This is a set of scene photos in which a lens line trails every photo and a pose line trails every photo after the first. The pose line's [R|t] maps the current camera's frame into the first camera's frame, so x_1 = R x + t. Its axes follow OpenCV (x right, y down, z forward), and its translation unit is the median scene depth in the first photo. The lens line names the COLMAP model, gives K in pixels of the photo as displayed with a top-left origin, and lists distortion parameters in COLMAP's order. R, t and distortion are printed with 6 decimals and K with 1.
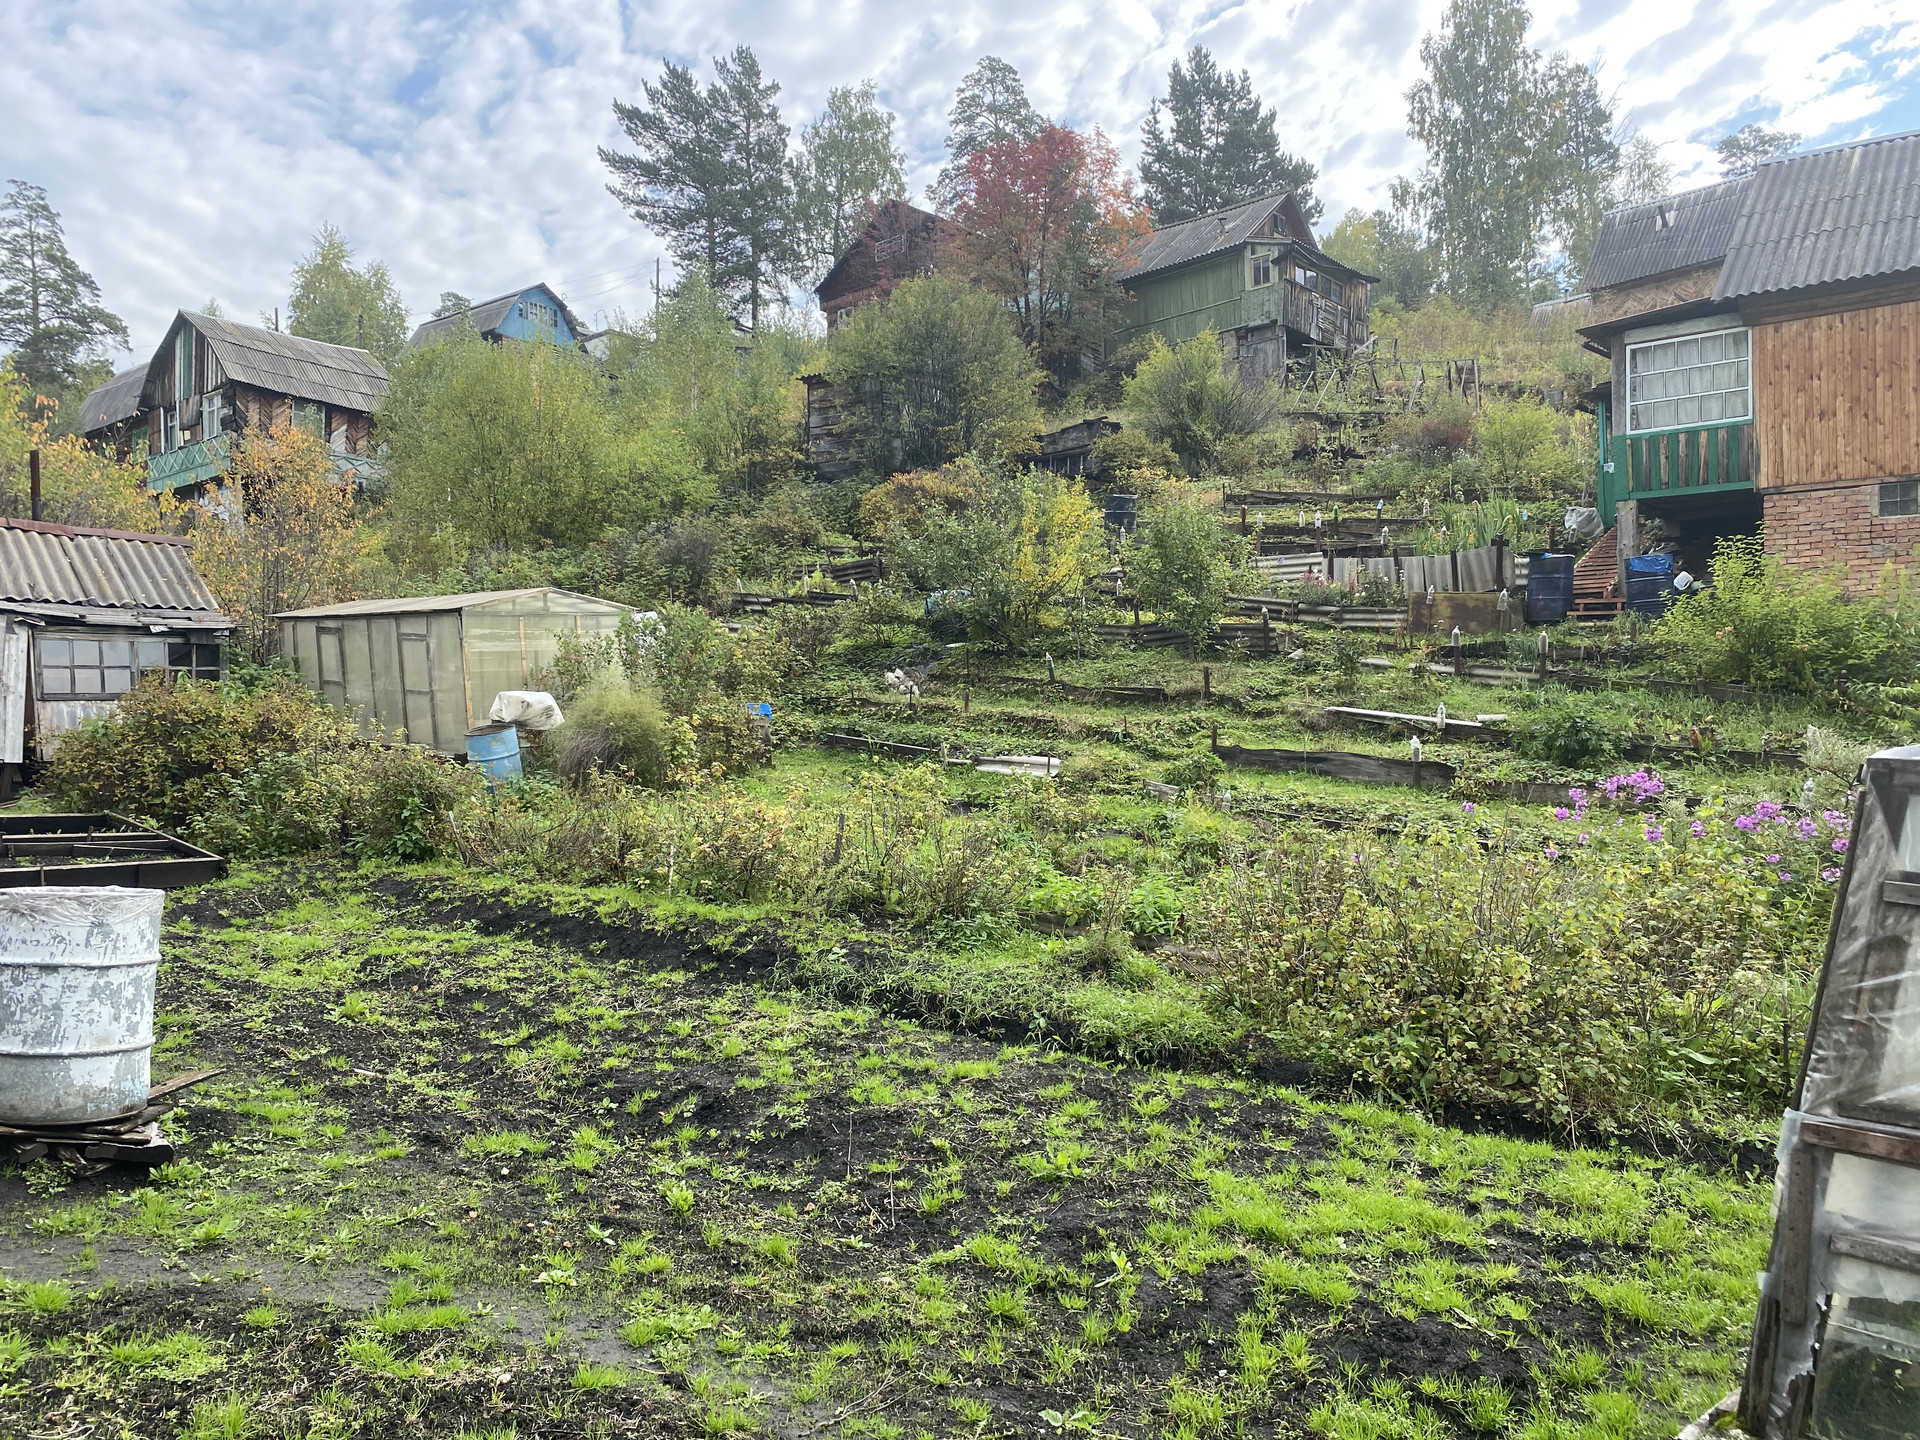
lens RADIAL K [[1428.4, 0, 953.4], [0, 1428.4, 724.2], [0, 0, 1]] dist [0.045667, -0.034189]
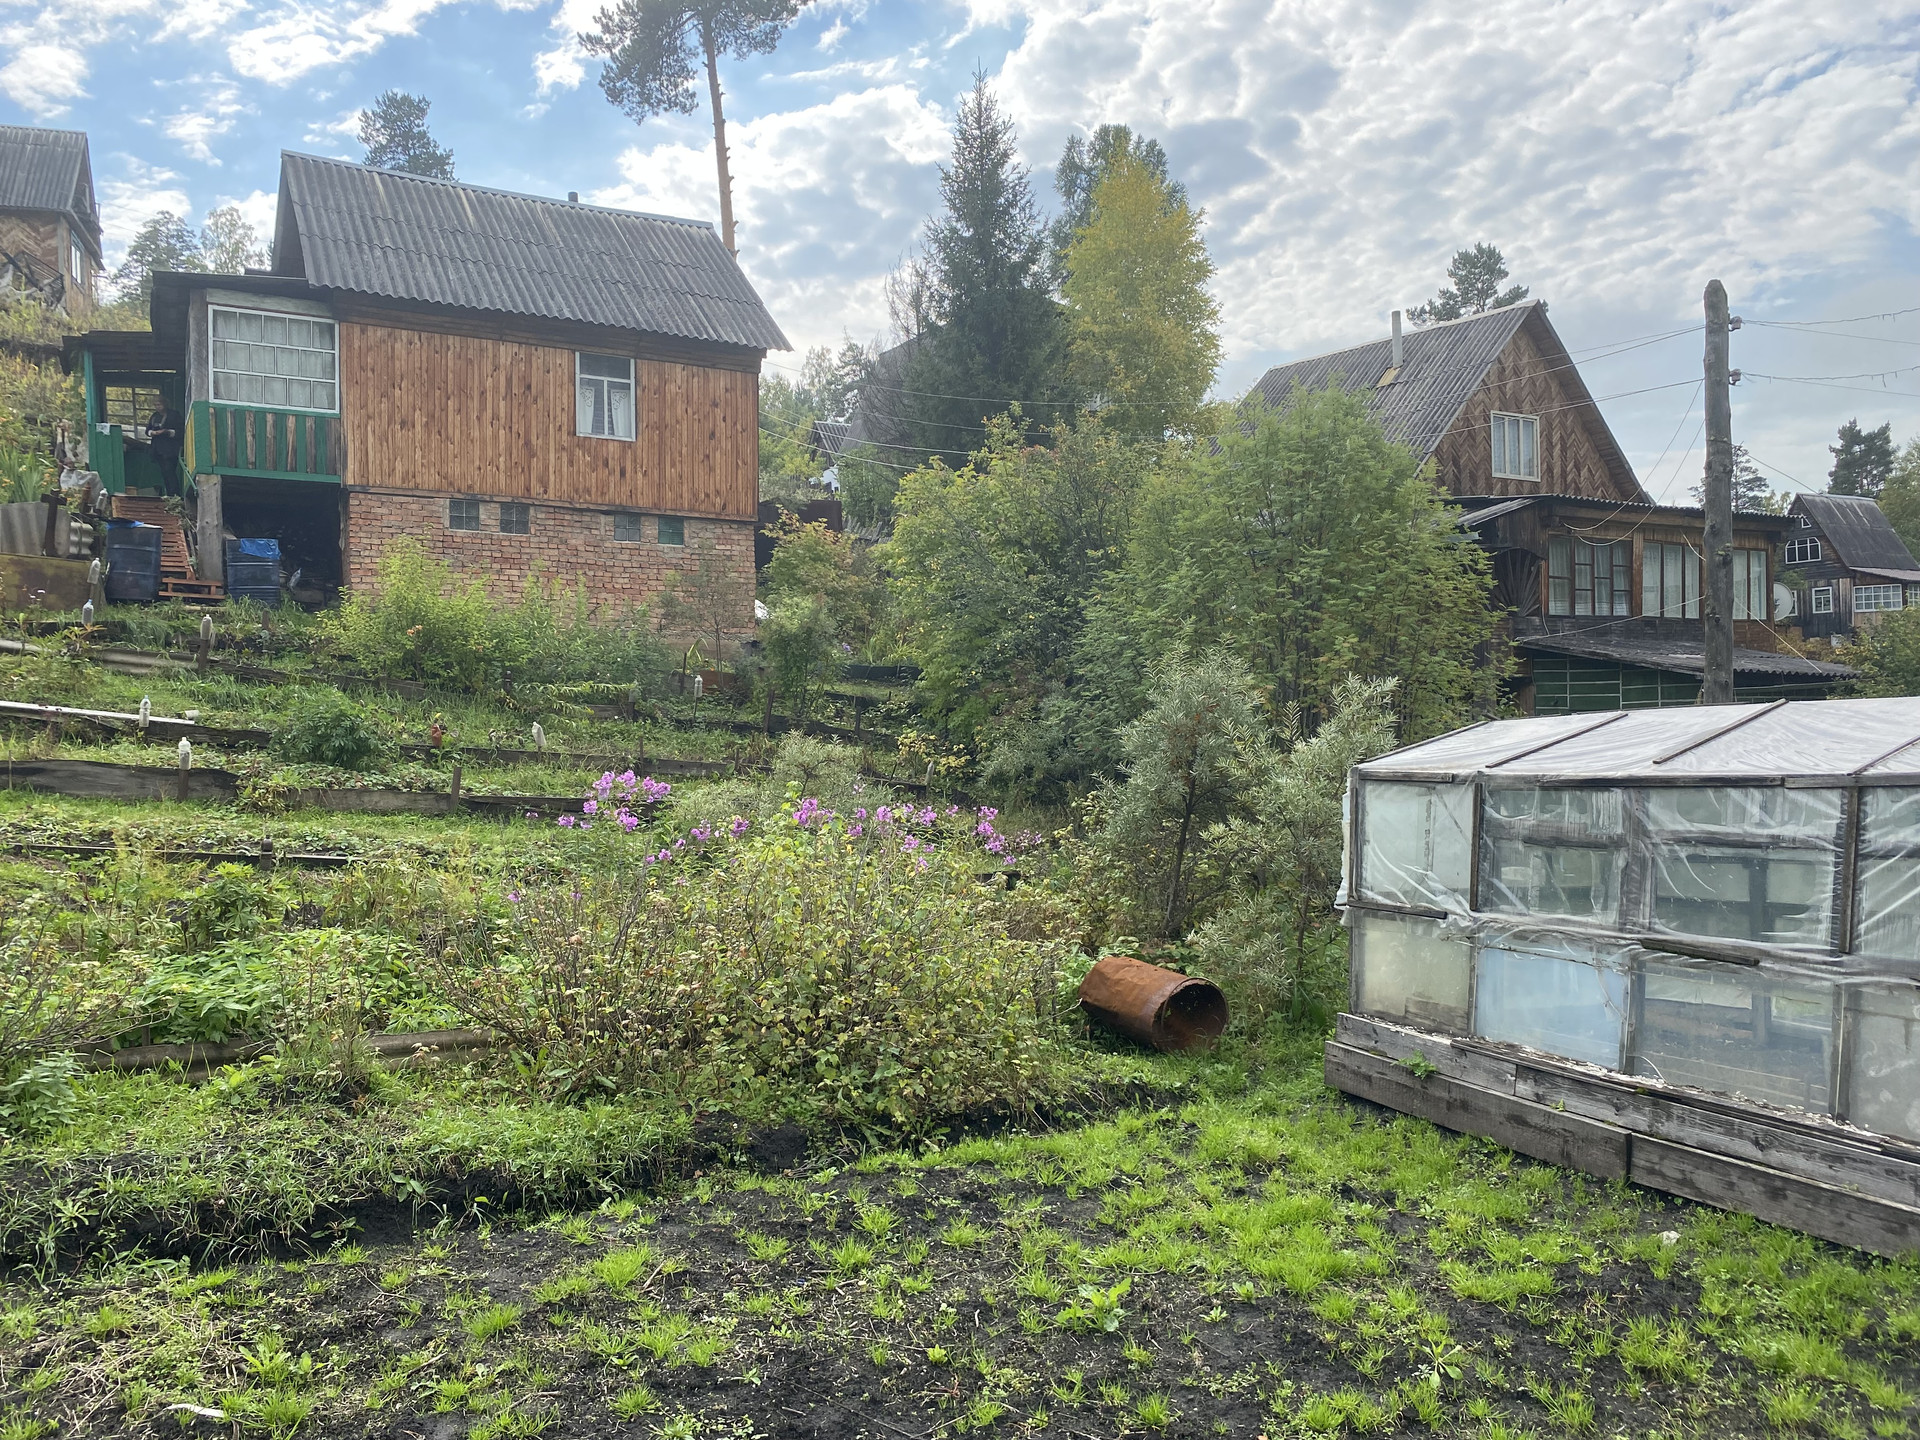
lens RADIAL K [[1428.4, 0, 960.2], [0, 1428.4, 713.1], [0, 0, 1]] dist [0.045667, -0.034189]
pose [[0.405611, 0.000824, 0.914045, -0.188892], [-0.002417, 0.999997, 0.000171, -0.005609], [-0.914042, -0.002278, 0.405612, 0.208143]]
